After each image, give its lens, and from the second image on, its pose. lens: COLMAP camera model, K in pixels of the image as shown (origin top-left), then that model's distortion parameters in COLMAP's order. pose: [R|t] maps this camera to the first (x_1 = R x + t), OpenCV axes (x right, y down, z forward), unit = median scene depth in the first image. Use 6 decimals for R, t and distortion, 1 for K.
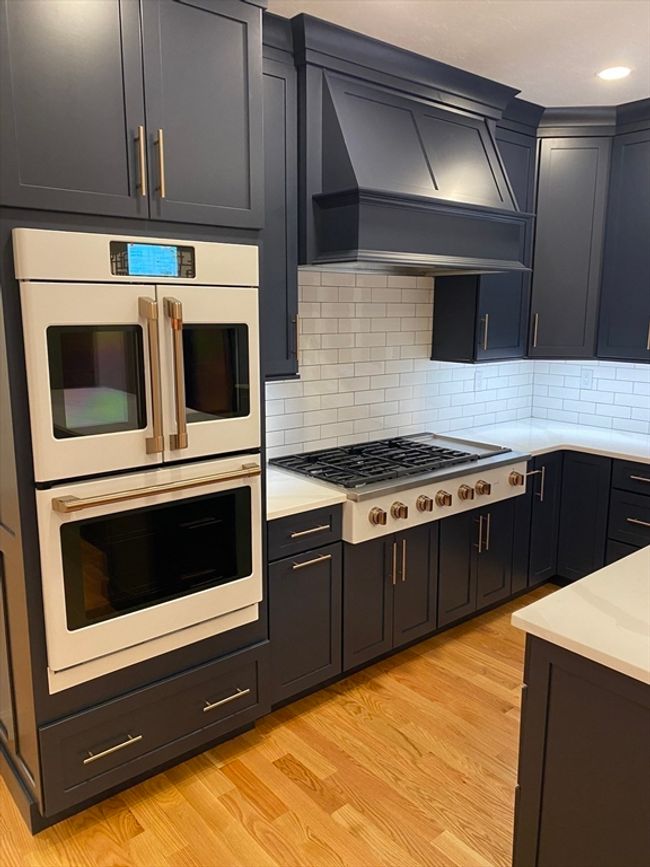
lens RADIAL K [[663.1, 0, 325.0], [0, 663.1, 433.5], [0, 0, 1]] dist [0.026944, -0.001130]
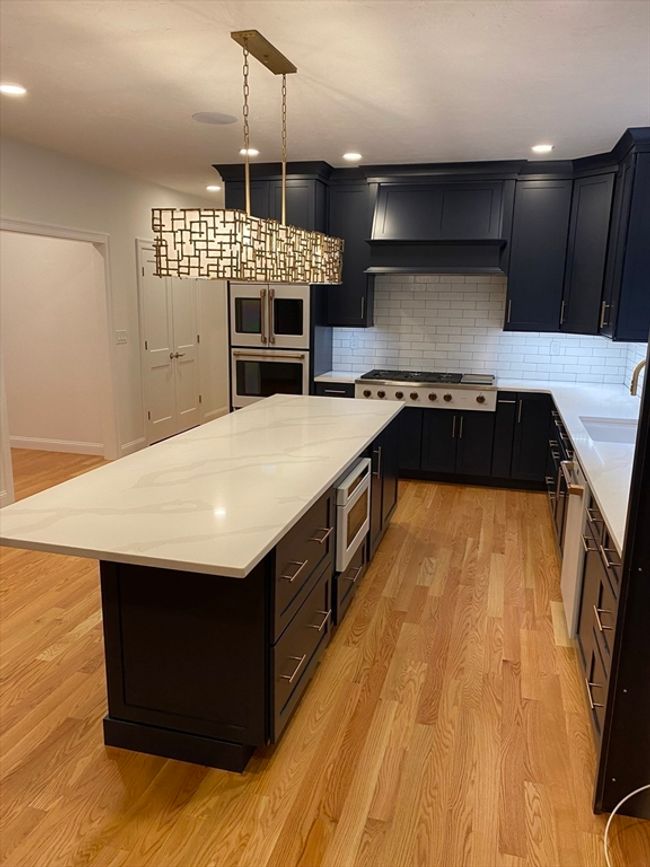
lens RADIAL K [[648.0, 0, 325.0], [0, 648.0, 433.5], [0, 0, 1]] dist [0.132941, -0.000806]
pose [[0.569433, 0.183333, -0.801333, 2.149222], [-0.169883, 0.980015, 0.103492, 0.074914], [0.804292, 0.077201, 0.589198, -0.424111]]
